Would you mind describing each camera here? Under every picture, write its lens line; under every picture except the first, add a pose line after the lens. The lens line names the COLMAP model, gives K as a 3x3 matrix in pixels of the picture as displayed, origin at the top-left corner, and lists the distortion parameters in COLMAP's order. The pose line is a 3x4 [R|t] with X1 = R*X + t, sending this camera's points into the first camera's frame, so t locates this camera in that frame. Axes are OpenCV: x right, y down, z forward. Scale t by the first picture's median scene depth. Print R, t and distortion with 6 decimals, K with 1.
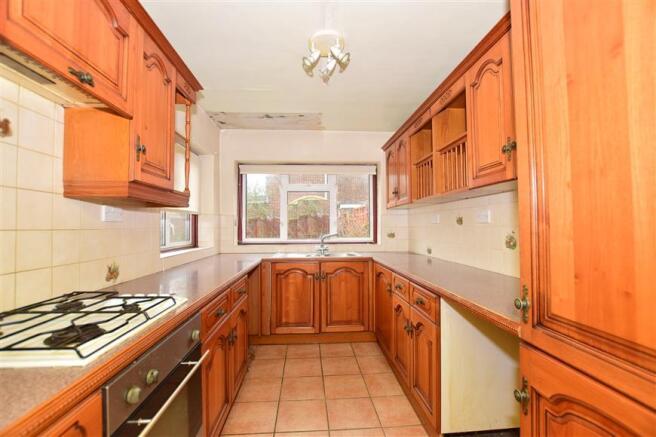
lens RADIAL K [[286.3, 0, 327.3], [0, 286.3, 221.9], [0, 0, 1]] dist [-0.024522, -0.000301]
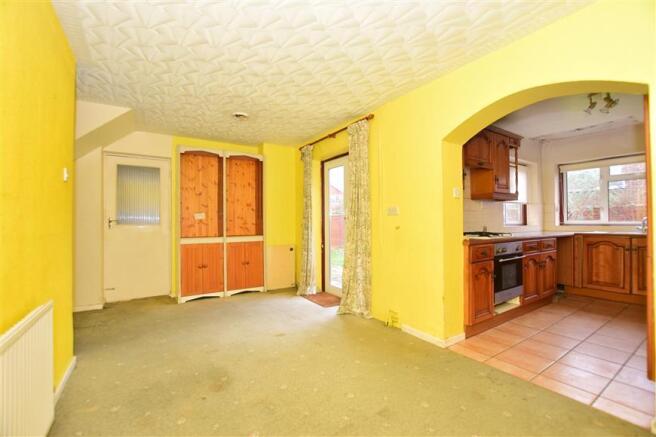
lens RADIAL K [[286.3, 0, 328.7], [0, 286.3, 221.8], [0, 0, 1]] dist [-0.024522, -0.000301]
pose [[0.481910, -0.000835, -0.876220, 0.399321], [0.019463, 0.999763, 0.009752, 0.035709], [0.876005, -0.021754, 0.481812, -0.732038]]
